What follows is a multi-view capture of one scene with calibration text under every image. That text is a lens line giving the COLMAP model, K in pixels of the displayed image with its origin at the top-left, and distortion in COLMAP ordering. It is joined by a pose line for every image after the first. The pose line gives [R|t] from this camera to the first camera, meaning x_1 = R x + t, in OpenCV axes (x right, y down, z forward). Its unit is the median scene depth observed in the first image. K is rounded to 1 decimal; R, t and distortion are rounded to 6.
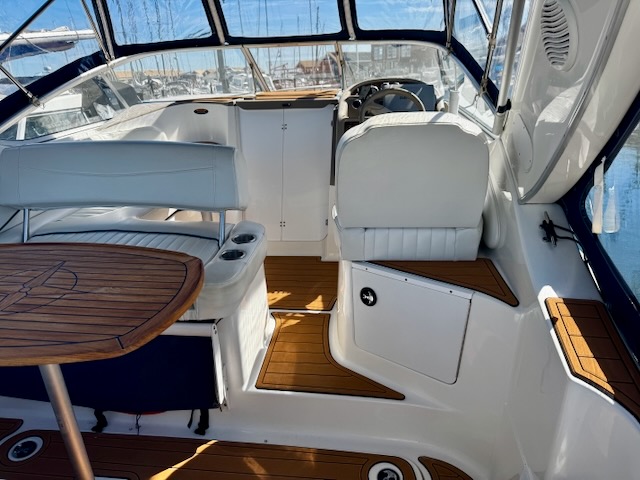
lens RADIAL K [[458.5, 0, 324.2], [0, 458.5, 240.3], [0, 0, 1]] dist [0.037125, -0.050448]
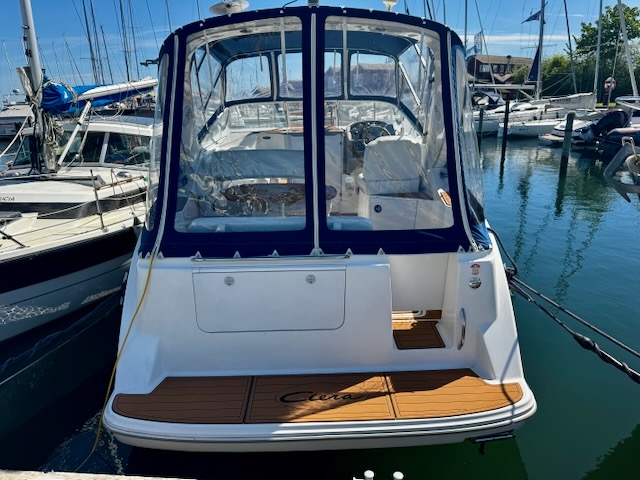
lens RADIAL K [[458.5, 0, 335.5], [0, 458.5, 252.9], [0, 0, 1]] dist [0.037125, -0.050448]
pose [[0.986193, -0.040107, 0.160671, -0.458065], [0.046919, 0.998144, -0.038833, 0.379601], [-0.158815, 0.045836, 0.986244, -1.197893]]
